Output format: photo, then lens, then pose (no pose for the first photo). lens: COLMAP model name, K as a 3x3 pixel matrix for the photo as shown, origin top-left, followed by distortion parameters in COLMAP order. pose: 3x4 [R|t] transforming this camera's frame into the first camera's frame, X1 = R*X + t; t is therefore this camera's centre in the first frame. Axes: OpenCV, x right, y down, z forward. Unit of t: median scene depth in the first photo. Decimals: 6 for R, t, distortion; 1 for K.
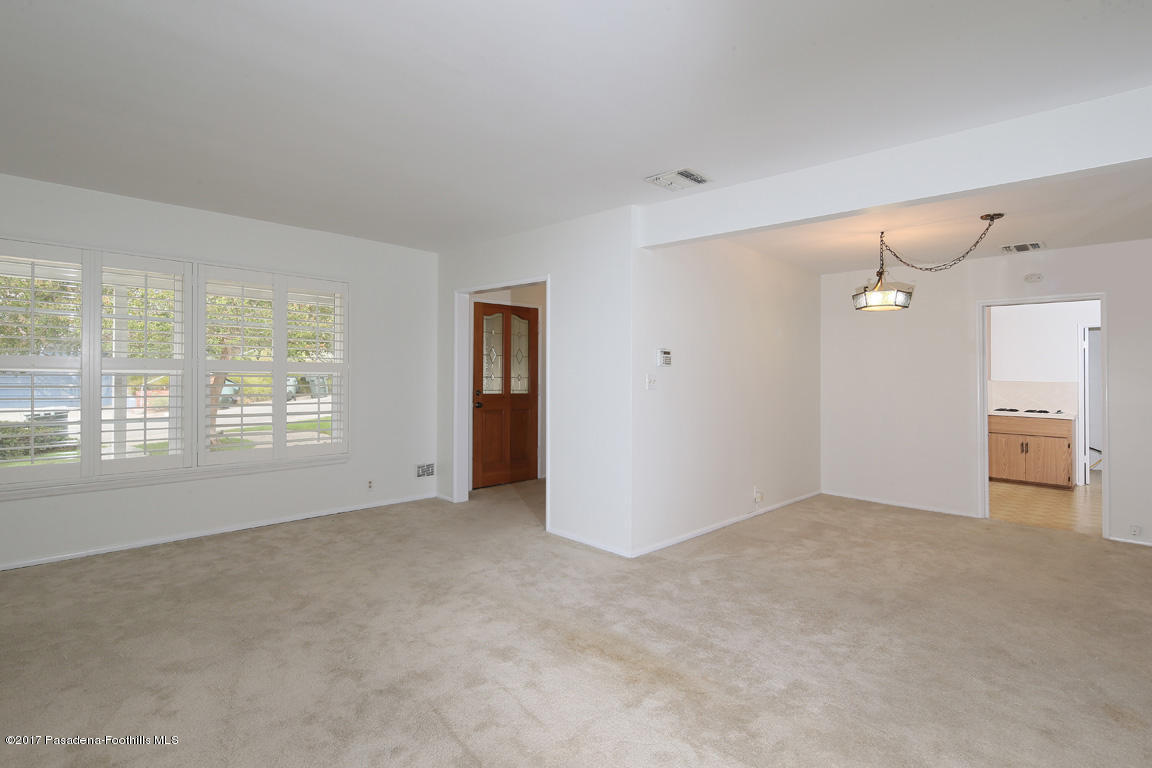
lens RADIAL K [[555.5, 0, 571.1], [0, 555.5, 375.8], [0, 0, 1]] dist [0.000533, -0.000922]
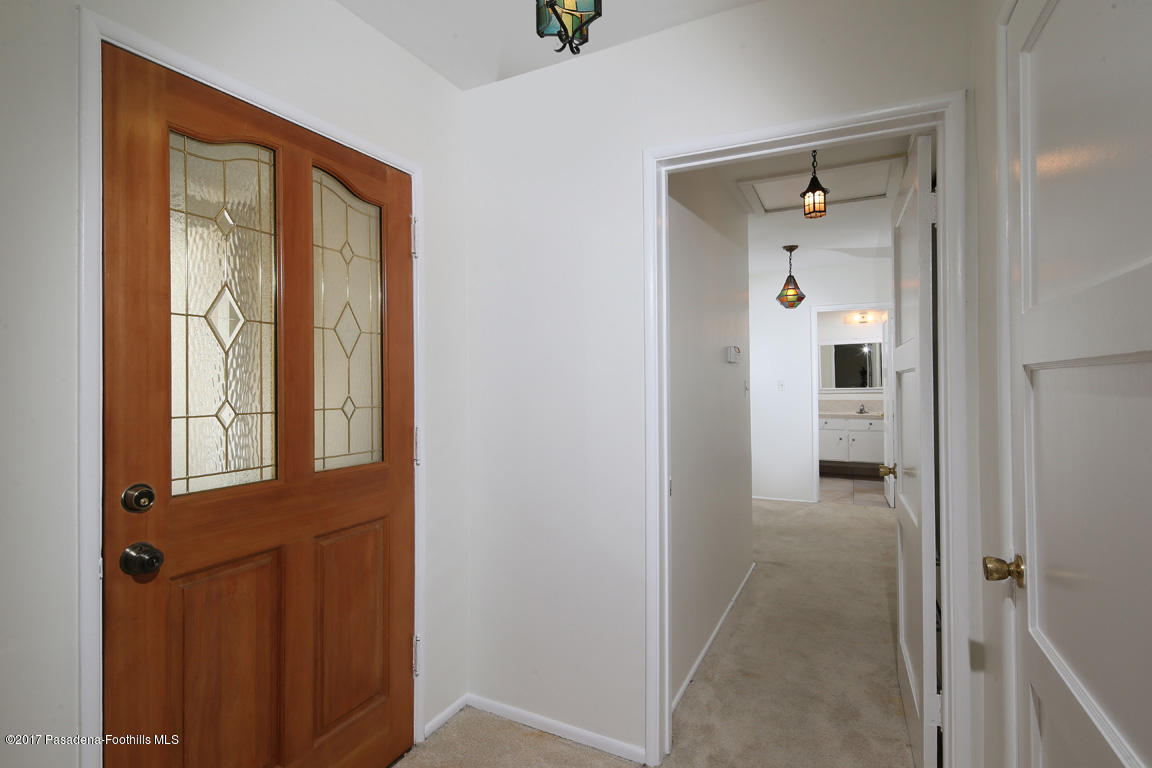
lens RADIAL K [[555.5, 0, 571.1], [0, 555.5, 375.8], [0, 0, 1]] dist [0.000533, -0.000922]
pose [[0.951516, -0.006919, 0.307522, -0.073400], [0.006505, 0.999976, 0.002373, -0.013425], [-0.307531, -0.000258, 0.951538, 0.717547]]
